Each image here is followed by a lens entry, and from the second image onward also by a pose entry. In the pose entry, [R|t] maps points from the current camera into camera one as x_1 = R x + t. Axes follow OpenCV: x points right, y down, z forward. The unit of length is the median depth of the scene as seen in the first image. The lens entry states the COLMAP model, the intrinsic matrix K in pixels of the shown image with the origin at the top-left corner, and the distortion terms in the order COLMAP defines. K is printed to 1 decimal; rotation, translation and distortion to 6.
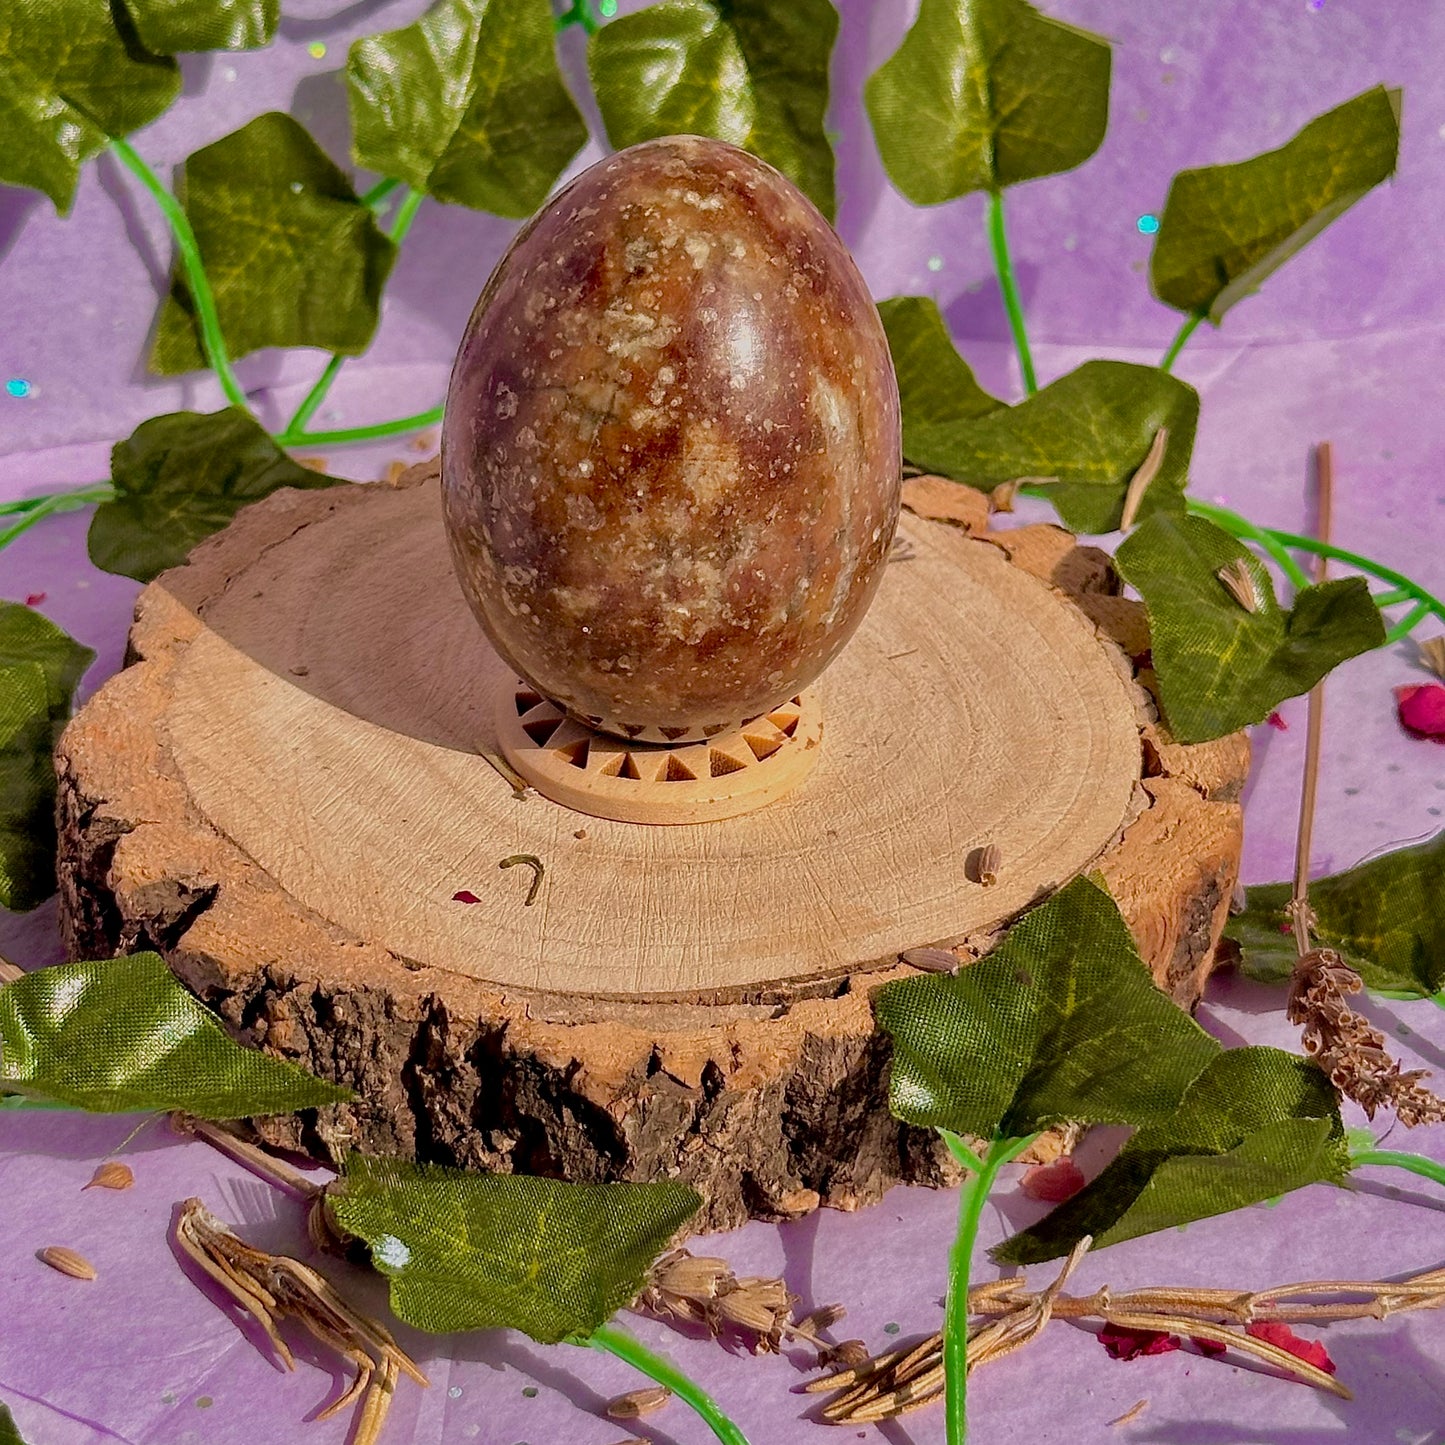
lens RADIAL K [[3928.6, 0, 725.5], [0, 3928.6, 760.8], [0, 0, 1]] dist [0.138230, 0.584295]
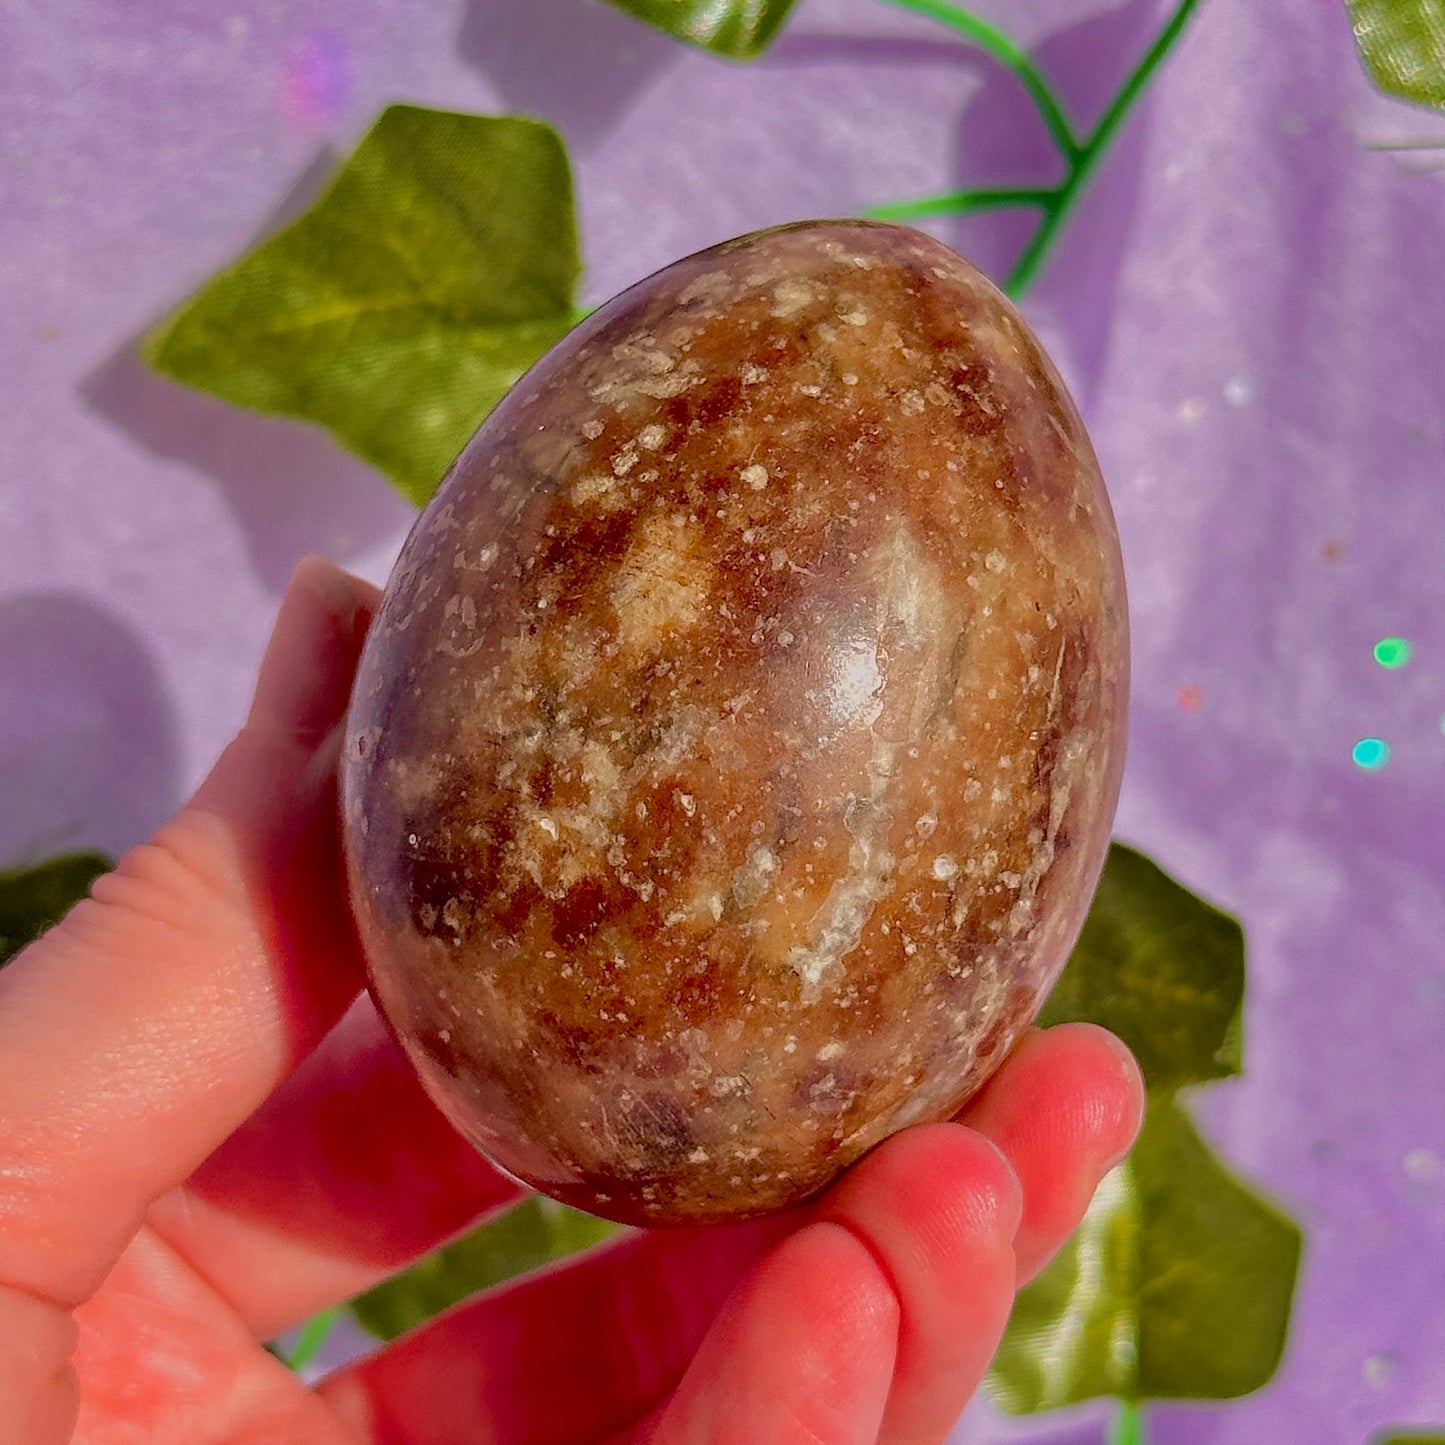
lens RADIAL K [[4553.4, 0, 723.0], [0, 4553.4, 791.9], [0, 0, 1]] dist [0.134983, 0.610946]
pose [[0.863091, 0.225531, -0.451895, 0.314545], [-0.412203, 0.831570, -0.372264, 0.197680], [0.291825, 0.507570, 0.810685, 0.456470]]
